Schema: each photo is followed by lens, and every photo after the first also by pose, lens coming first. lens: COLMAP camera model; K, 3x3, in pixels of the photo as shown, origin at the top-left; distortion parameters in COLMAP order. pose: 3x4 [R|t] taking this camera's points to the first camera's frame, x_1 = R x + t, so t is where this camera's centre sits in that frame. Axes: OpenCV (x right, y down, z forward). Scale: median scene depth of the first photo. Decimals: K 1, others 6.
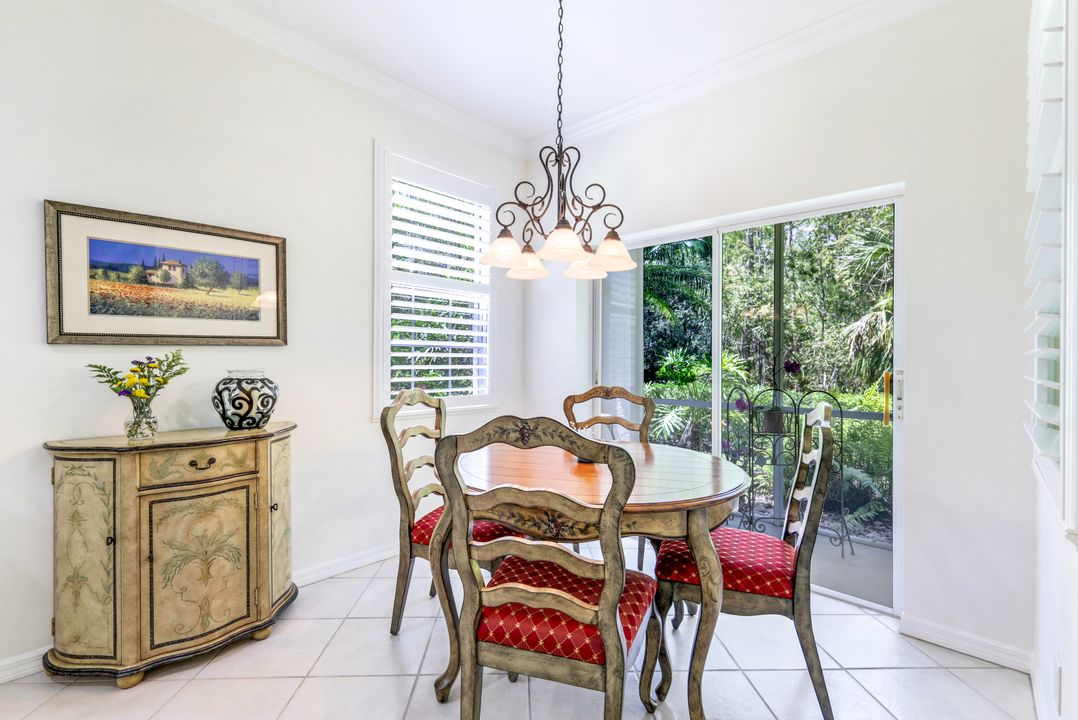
lens RADIAL K [[486.3, 0, 534.4], [0, 486.3, 364.3], [0, 0, 1]] dist [0.002969, -0.000684]
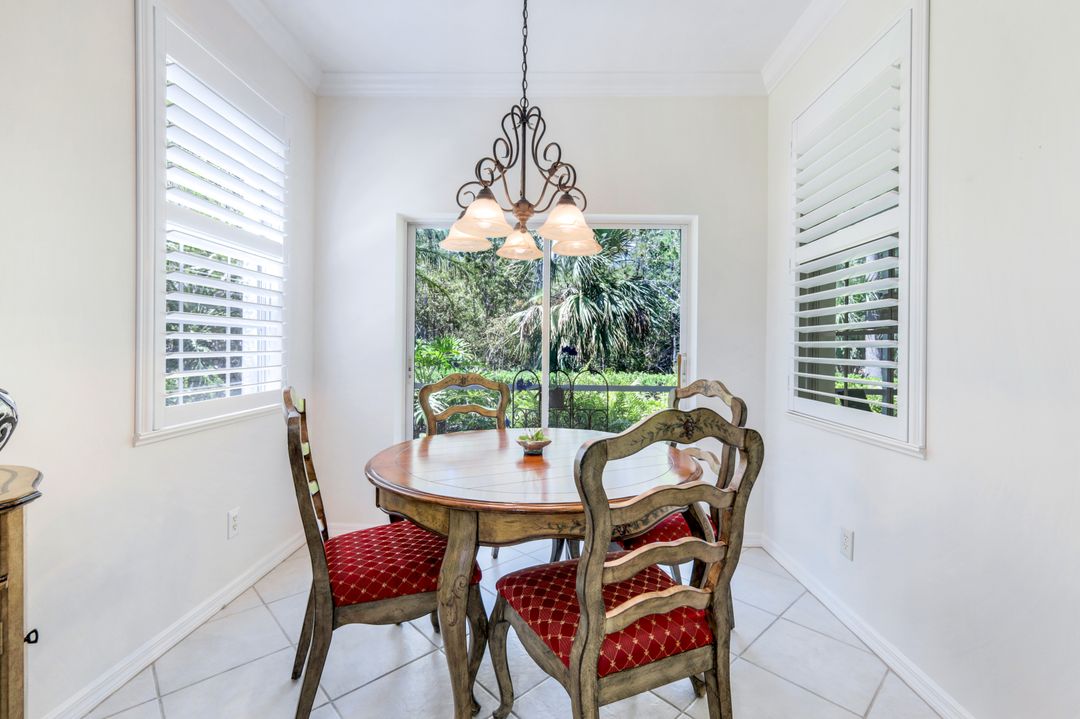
lens RADIAL K [[487.2, 0, 541.8], [0, 487.2, 349.7], [0, 0, 1]] dist [0.002969, -0.000684]
pose [[0.753024, -0.004743, 0.657976, -0.525563], [0.001391, 0.999983, 0.005616, -0.007184], [-0.657991, -0.003314, 0.753018, 0.300875]]
